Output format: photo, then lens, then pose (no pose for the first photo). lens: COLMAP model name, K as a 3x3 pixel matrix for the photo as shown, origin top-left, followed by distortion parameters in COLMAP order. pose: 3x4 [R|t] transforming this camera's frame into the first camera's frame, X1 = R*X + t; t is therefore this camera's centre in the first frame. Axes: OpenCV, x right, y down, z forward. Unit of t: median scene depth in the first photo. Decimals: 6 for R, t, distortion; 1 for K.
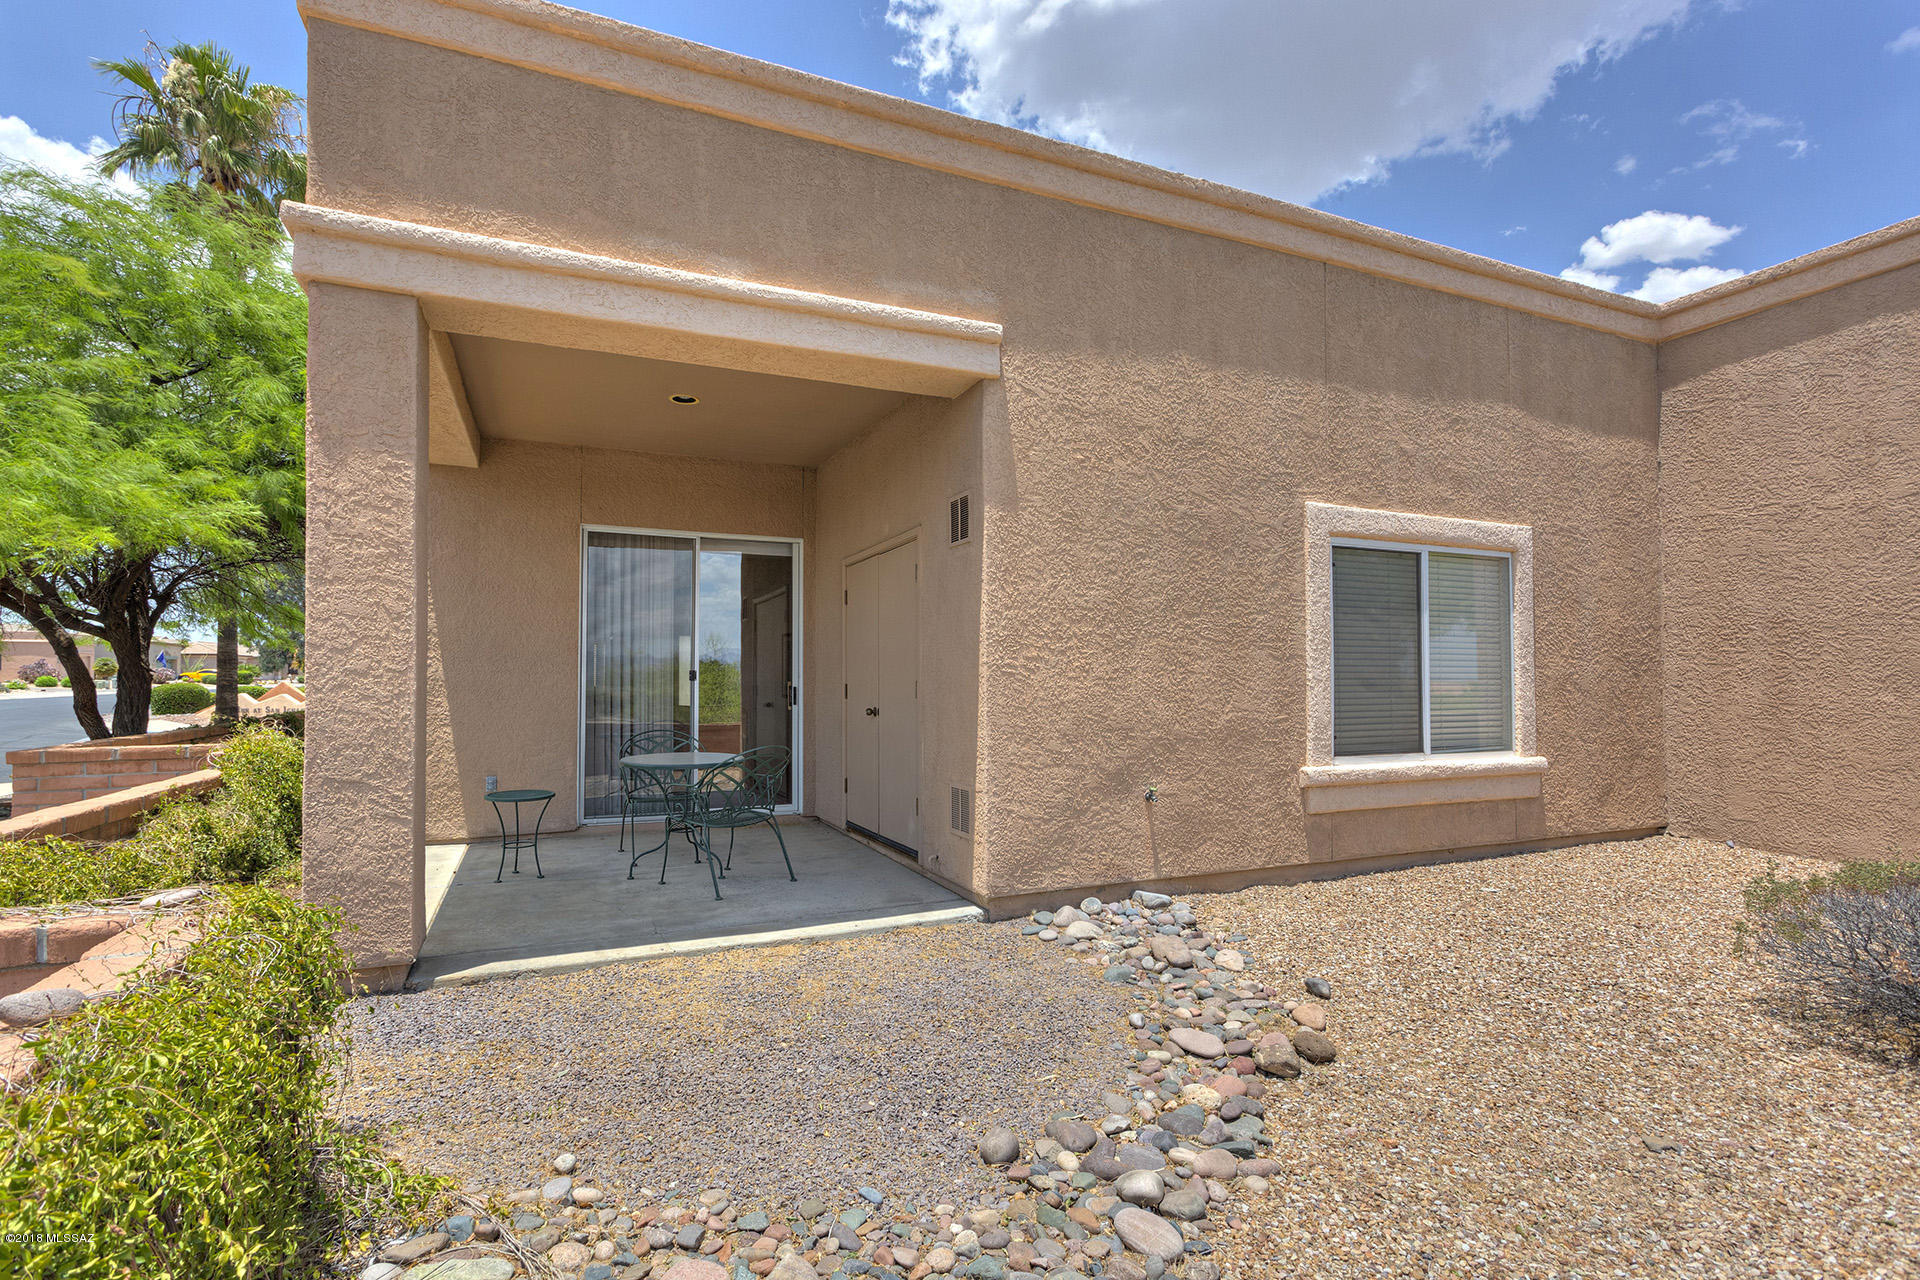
lens RADIAL K [[927.2, 0, 969.4], [0, 927.2, 654.0], [0, 0, 1]] dist [0.006426, 0.000742]
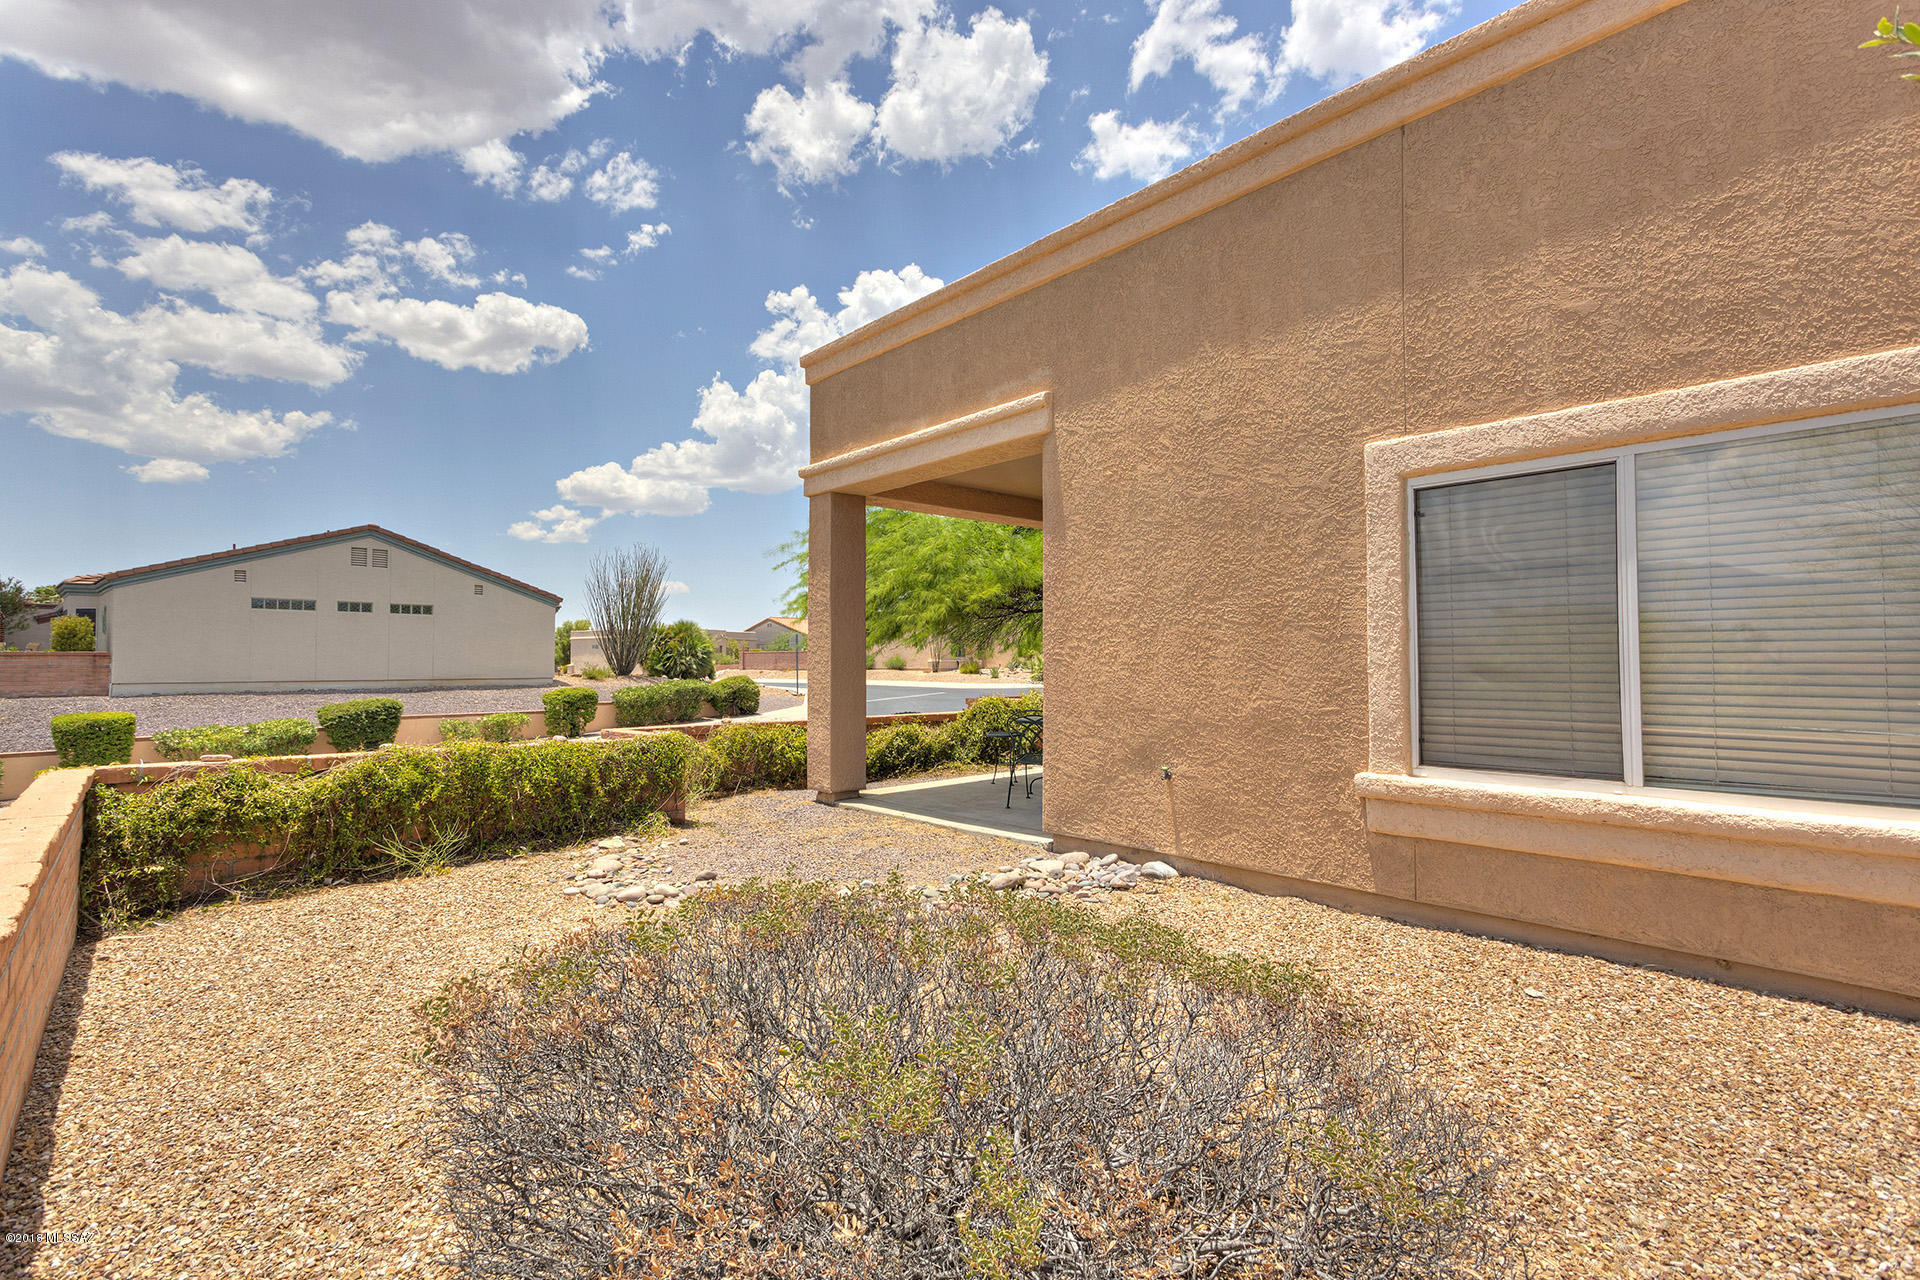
lens RADIAL K [[927.2, 0, 969.4], [0, 927.2, 654.0], [0, 0, 1]] dist [0.006426, 0.000742]
pose [[0.289814, -0.016597, -0.956939, 1.100051], [0.018792, 0.999756, -0.011648, 0.022543], [0.956898, -0.014607, 0.290055, 0.460704]]
